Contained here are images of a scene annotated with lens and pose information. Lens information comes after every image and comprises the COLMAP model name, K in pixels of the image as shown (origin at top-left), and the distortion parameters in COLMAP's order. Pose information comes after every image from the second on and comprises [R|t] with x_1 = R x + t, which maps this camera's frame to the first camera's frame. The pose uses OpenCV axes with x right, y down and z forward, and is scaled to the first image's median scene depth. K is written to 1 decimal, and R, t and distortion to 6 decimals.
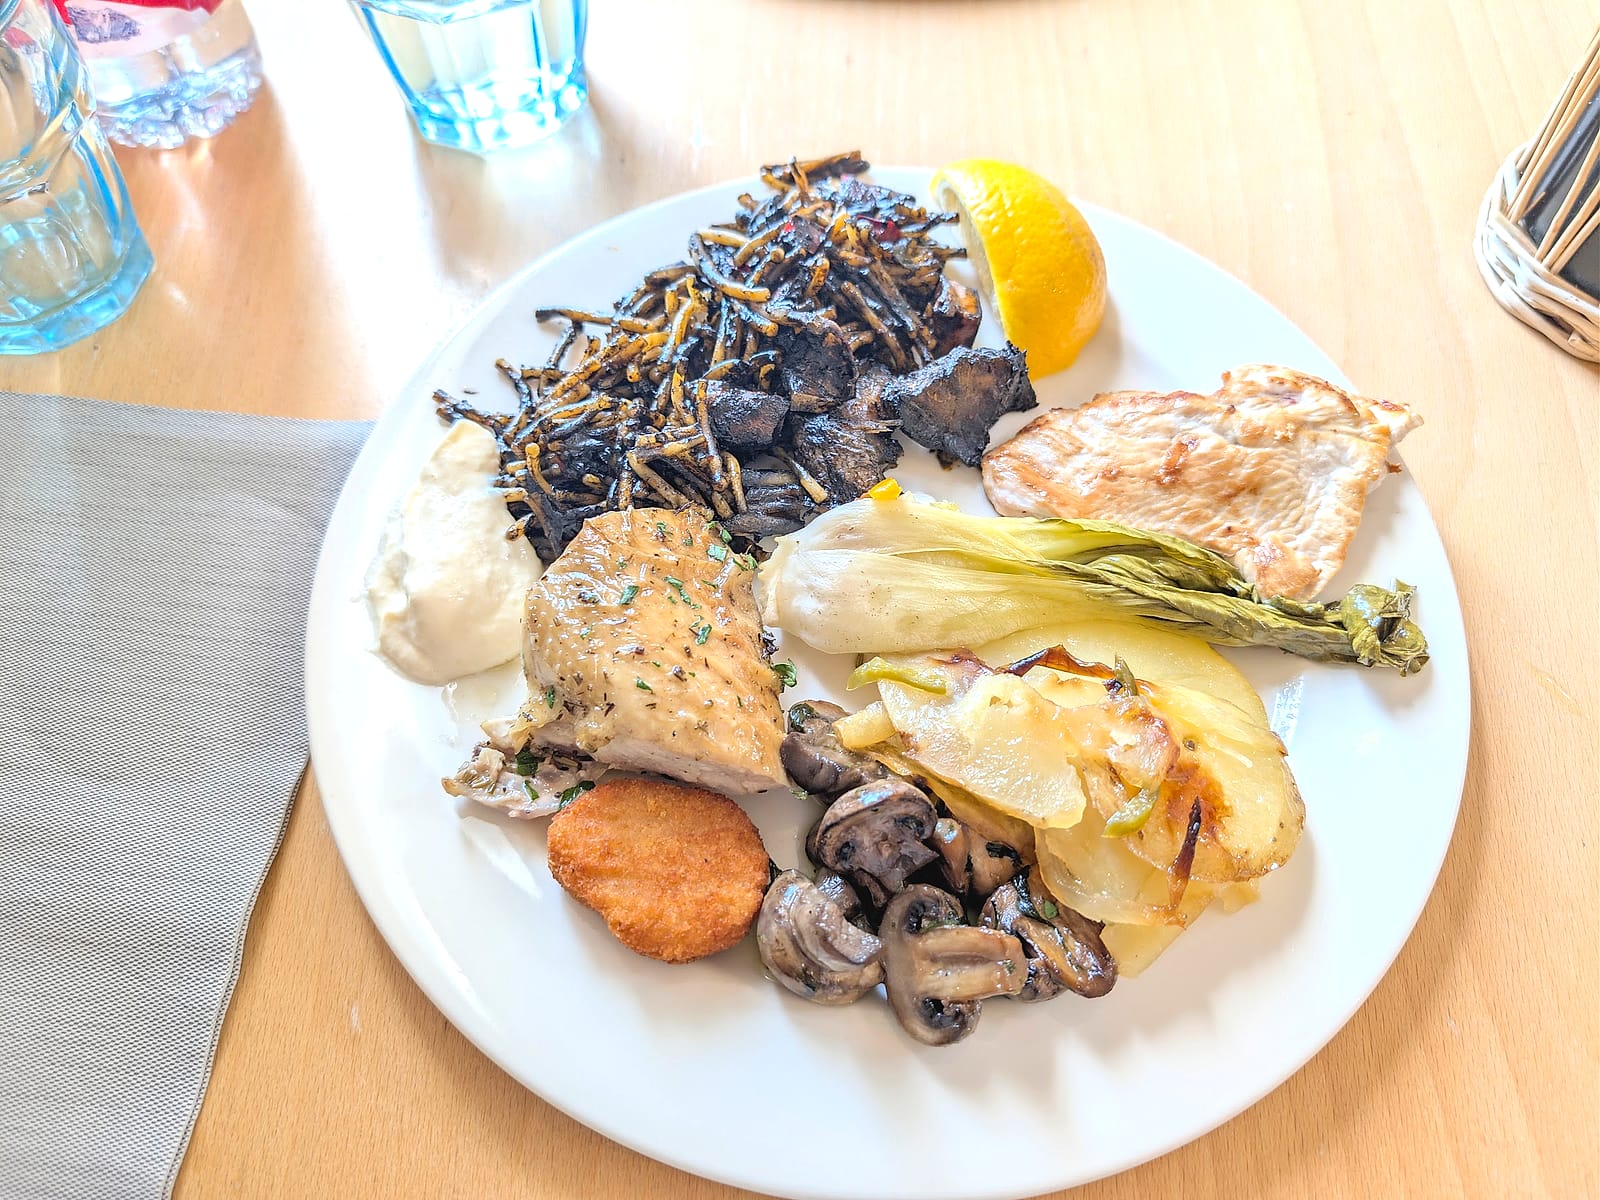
lens RADIAL K [[1323.7, 0, 800.0], [0, 1323.7, 600.0], [0, 0, 1]] dist [-0.023762, -0.005608]
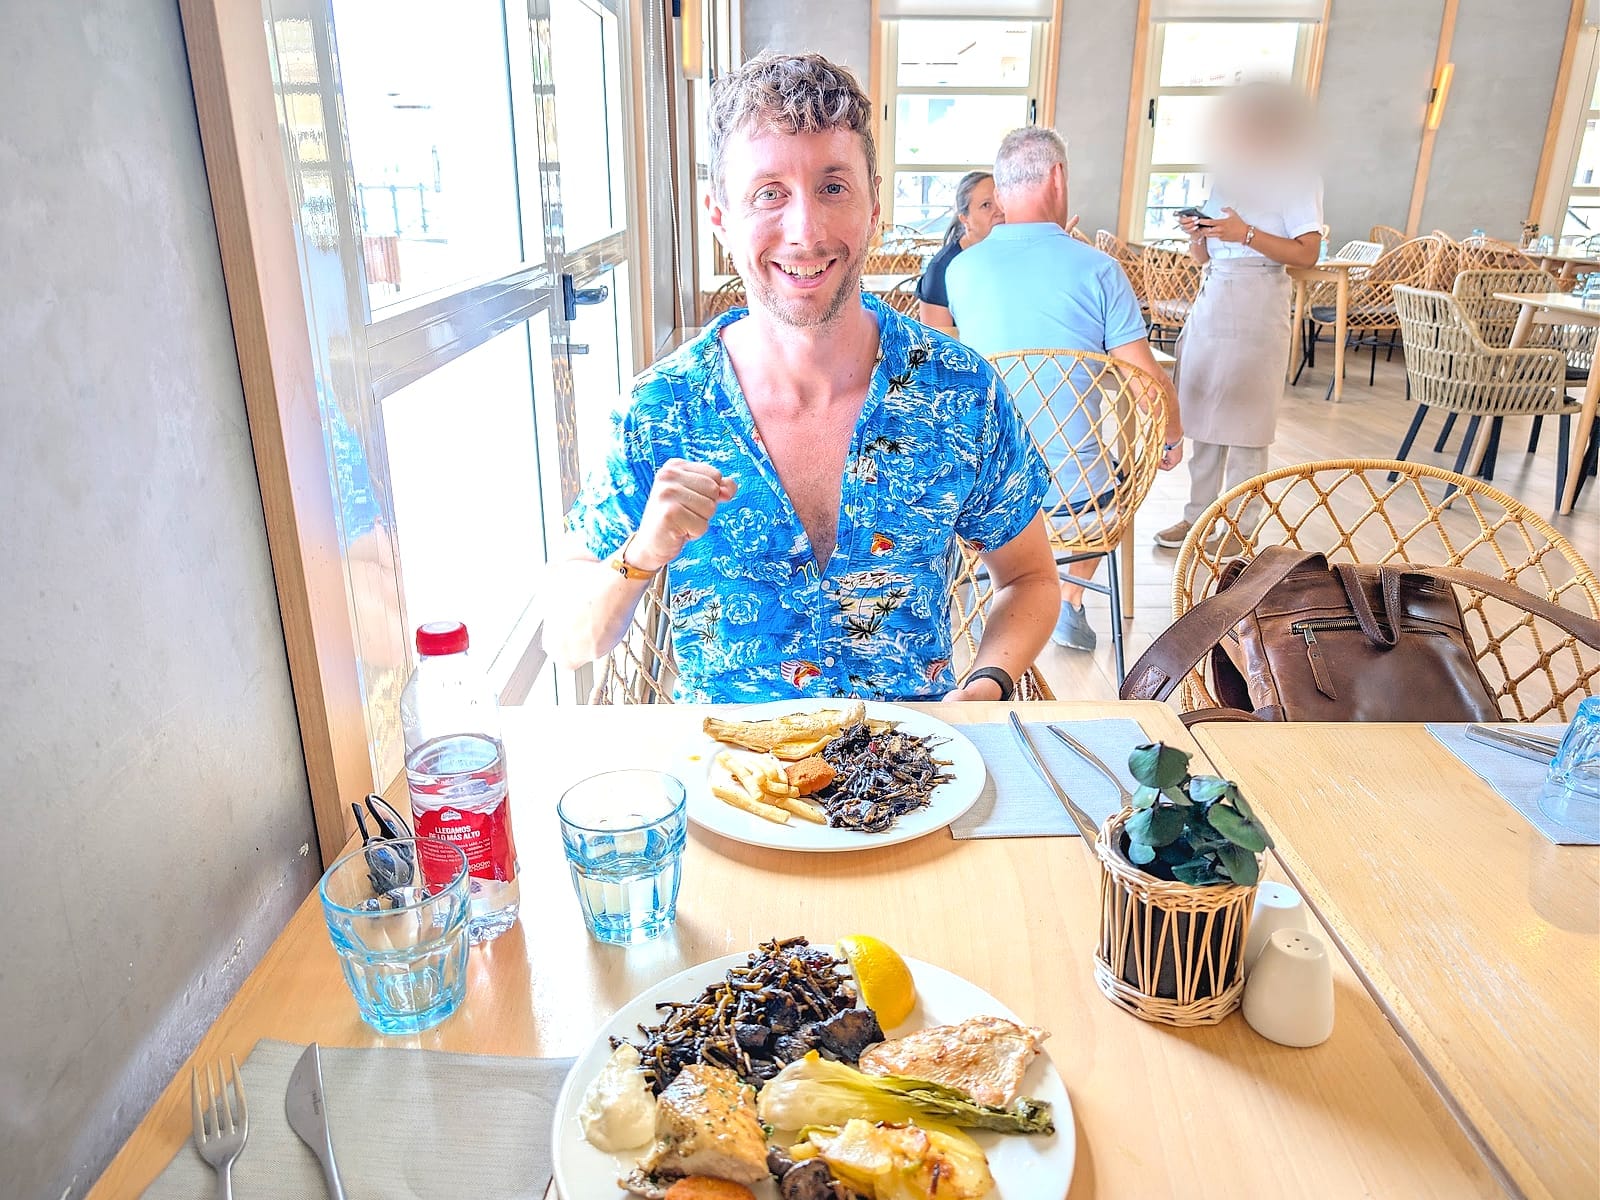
lens RADIAL K [[1323.7, 0, 800.0], [0, 1323.7, 600.0], [0, 0, 1]] dist [-0.023762, -0.005608]
pose [[0.999897, -0.012691, 0.006733, 0.036225], [0.014121, 0.781910, -0.623231, 0.693237], [0.002645, 0.623262, 0.782008, -1.250817]]
